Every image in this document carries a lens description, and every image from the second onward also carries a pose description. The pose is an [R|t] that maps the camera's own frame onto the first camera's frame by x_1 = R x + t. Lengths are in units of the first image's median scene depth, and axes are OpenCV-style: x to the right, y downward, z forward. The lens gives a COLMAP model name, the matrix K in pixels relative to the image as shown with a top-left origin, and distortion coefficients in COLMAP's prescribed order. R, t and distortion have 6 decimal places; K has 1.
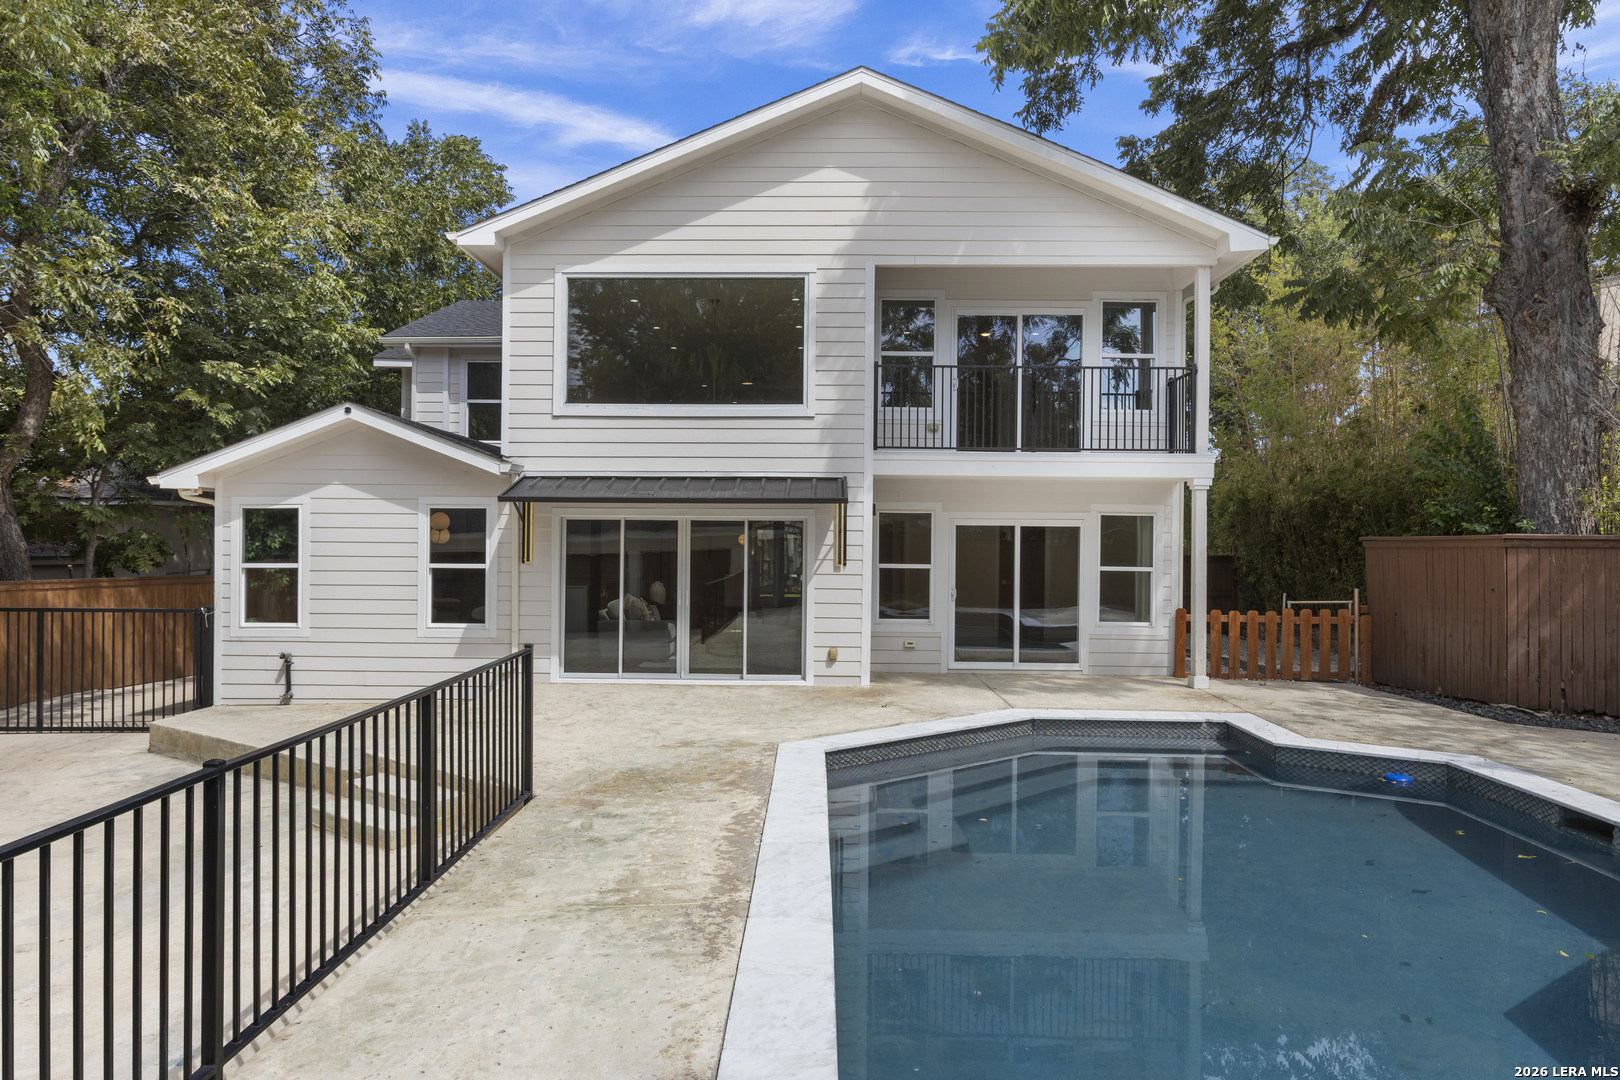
lens RADIAL K [[986.6, 0, 805.2], [0, 986.6, 549.3], [0, 0, 1]] dist [-0.001664, -0.000103]
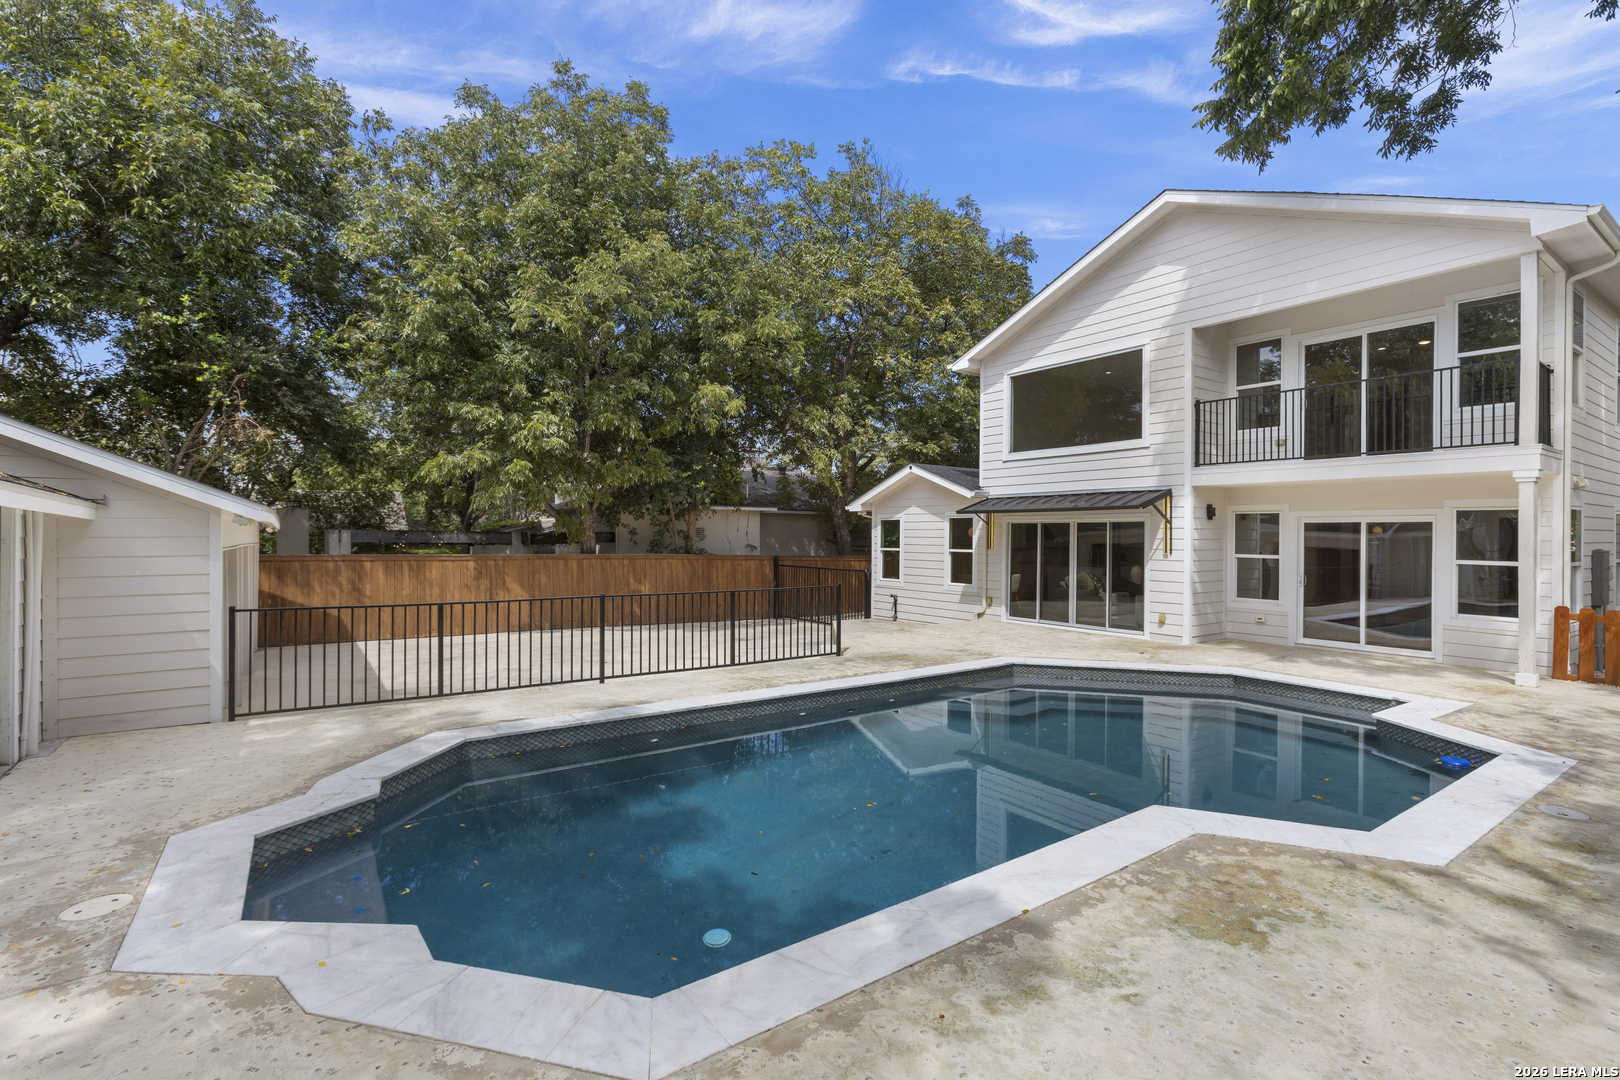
lens RADIAL K [[749.2, 0, 809.7], [0, 749.2, 534.6], [0, 0, 1]] dist [-0.000215, 0.000127]
pose [[0.594172, -0.004485, -0.804325, 0.563354], [-0.007447, 0.999911, -0.011077, 0.004964], [0.804303, 0.012572, 0.594086, -0.011259]]
